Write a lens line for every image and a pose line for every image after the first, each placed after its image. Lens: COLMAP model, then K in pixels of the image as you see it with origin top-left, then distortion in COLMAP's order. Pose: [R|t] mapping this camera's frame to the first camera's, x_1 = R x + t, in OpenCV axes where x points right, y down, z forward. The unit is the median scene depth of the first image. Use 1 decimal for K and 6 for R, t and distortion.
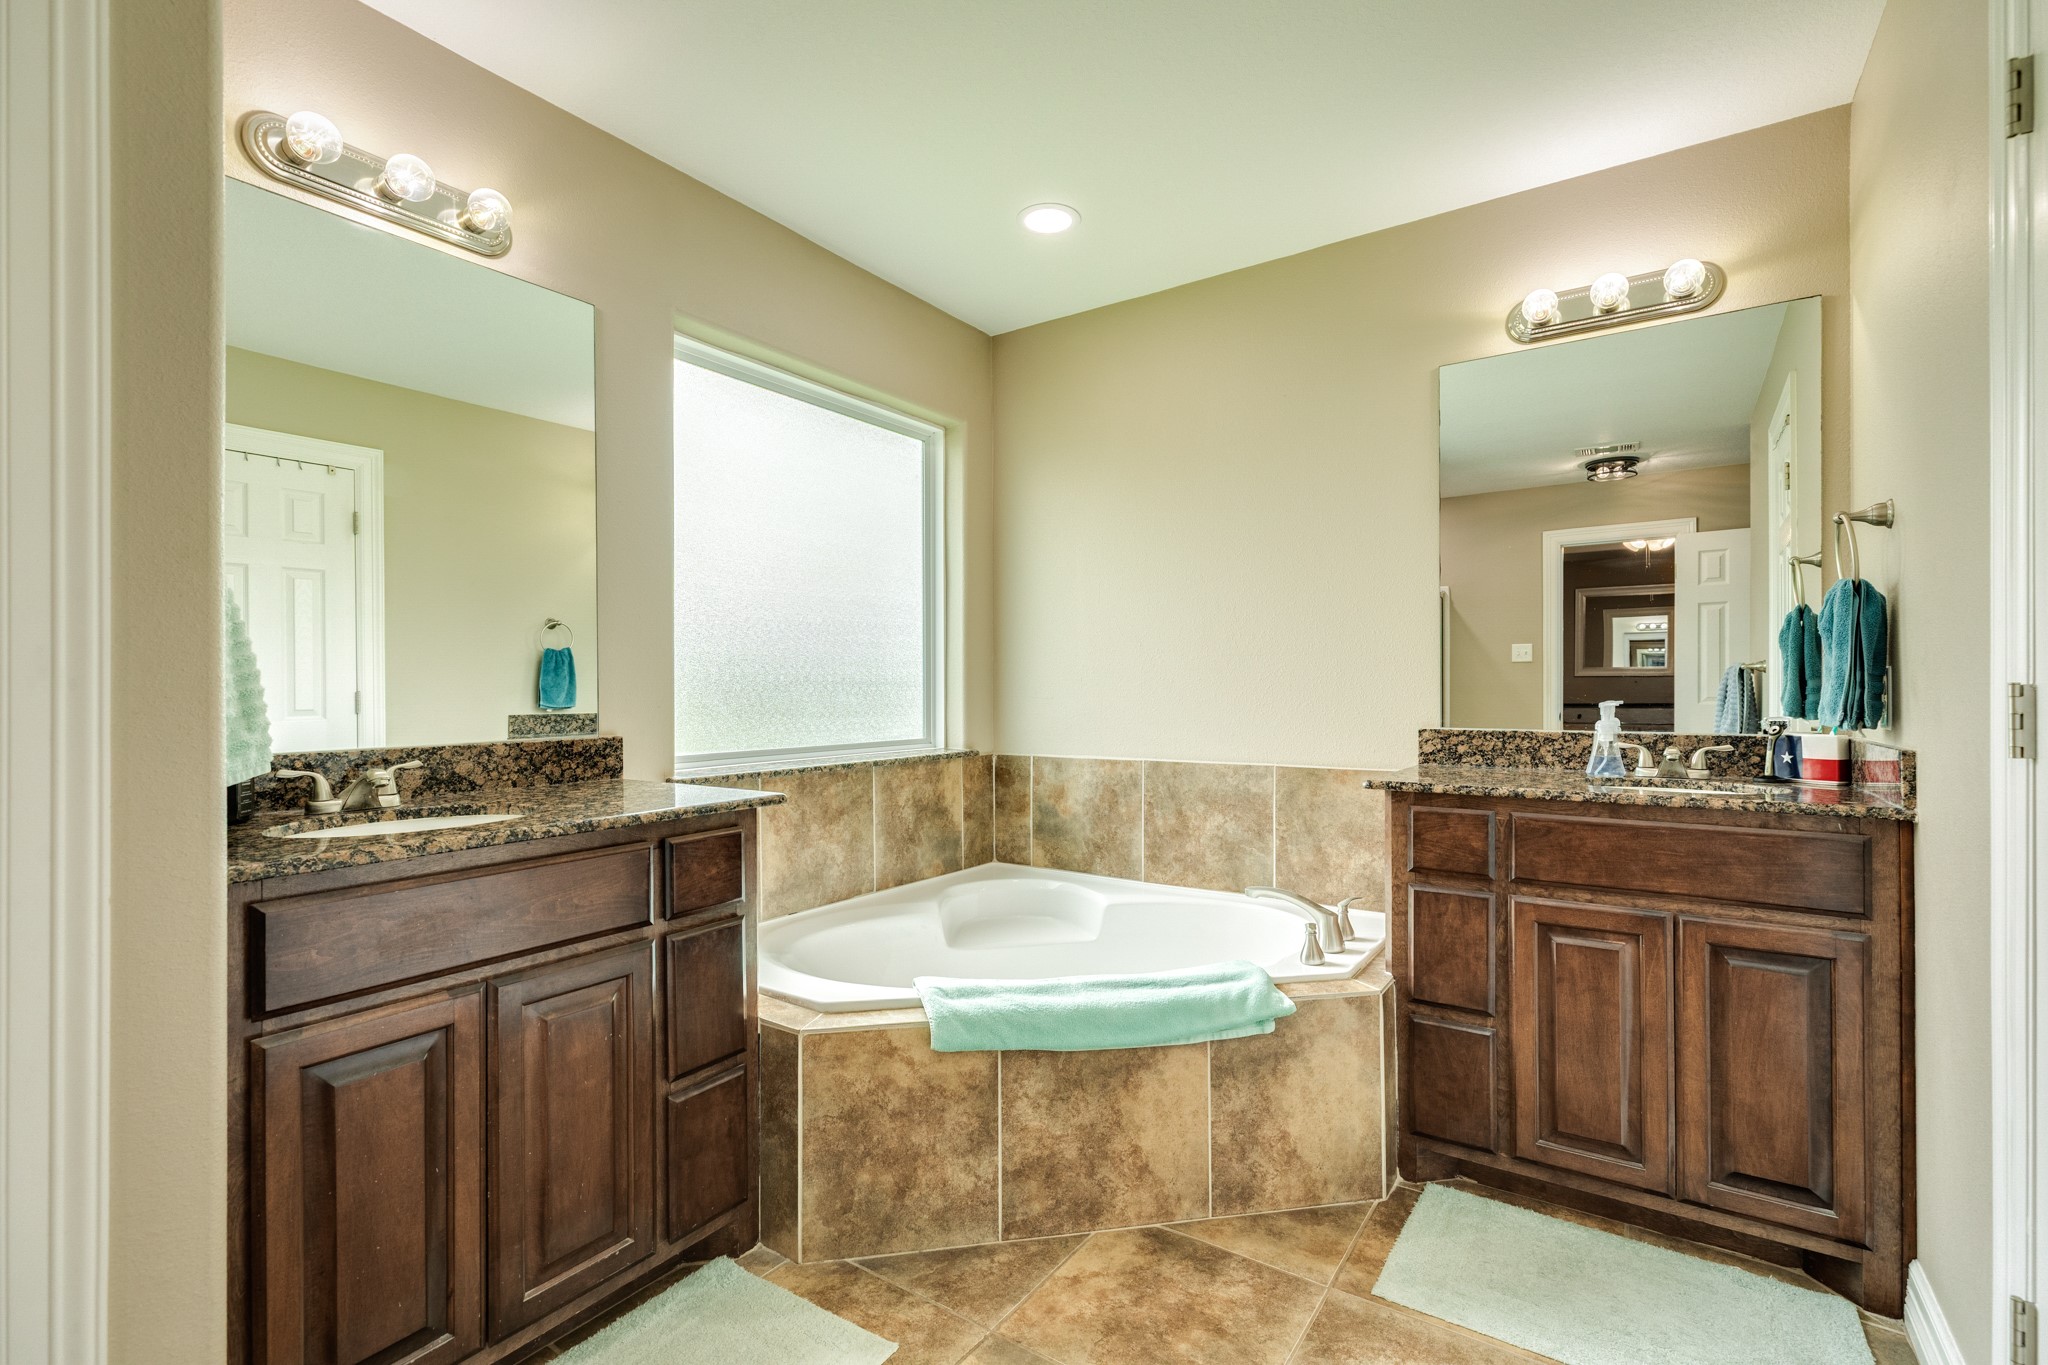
lens RADIAL K [[911.0, 0, 1022.2], [0, 911.0, 688.7], [0, 0, 1]] dist [0.005057, -0.000085]
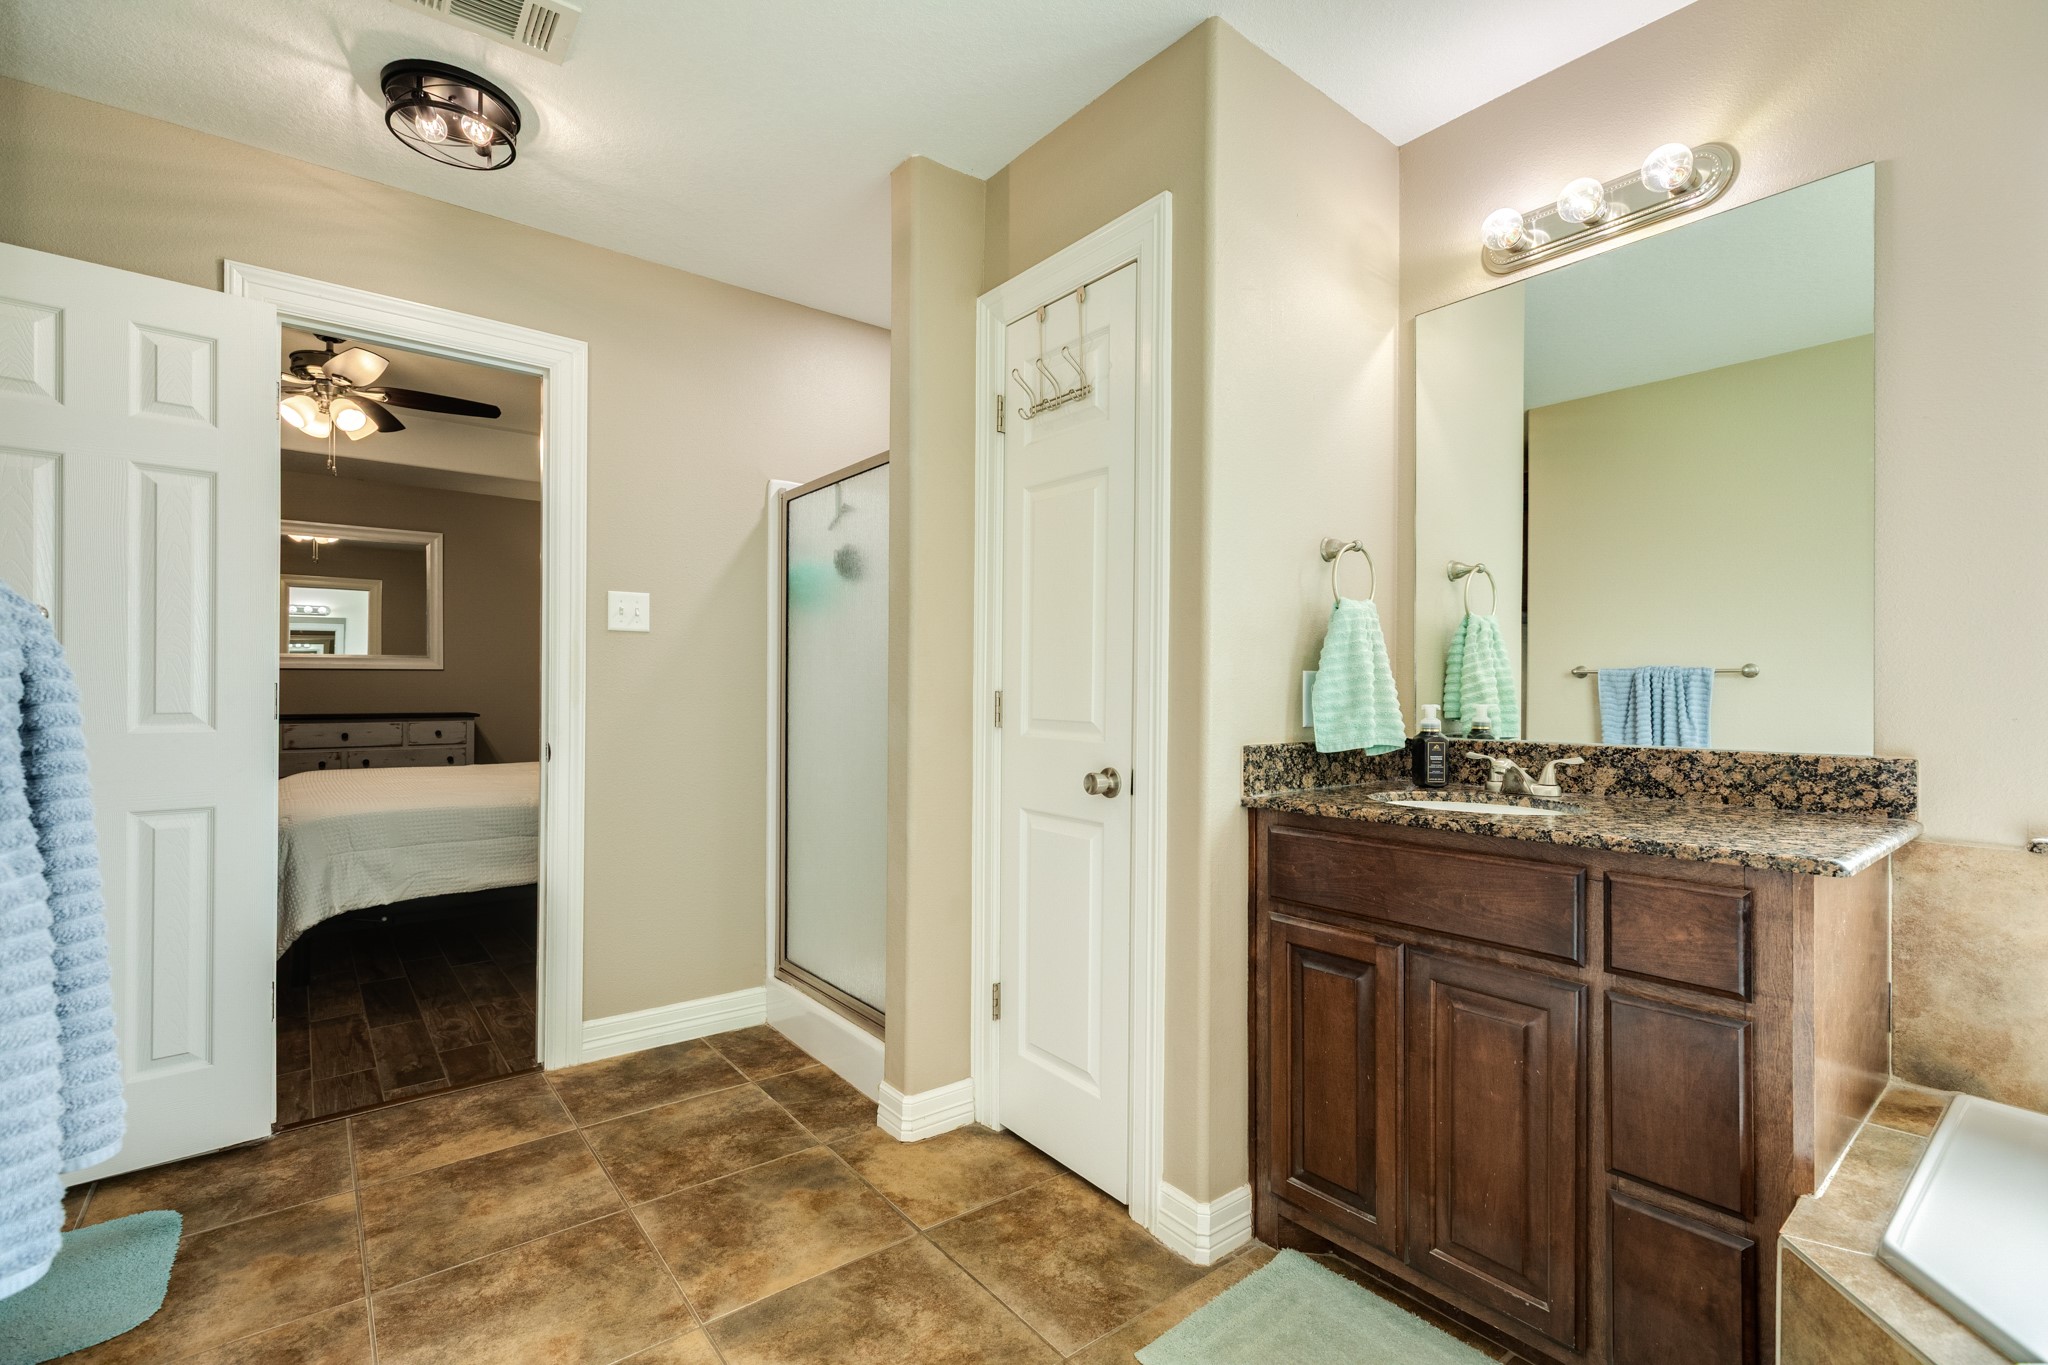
lens RADIAL K [[911.0, 0, 1022.2], [0, 911.0, 688.7], [0, 0, 1]] dist [0.005057, -0.000085]
pose [[-0.286527, 0.003615, -0.958065, 0.479457], [-0.002178, 0.999988, 0.004424, -0.002929], [0.958070, 0.003354, -0.286516, 0.640083]]
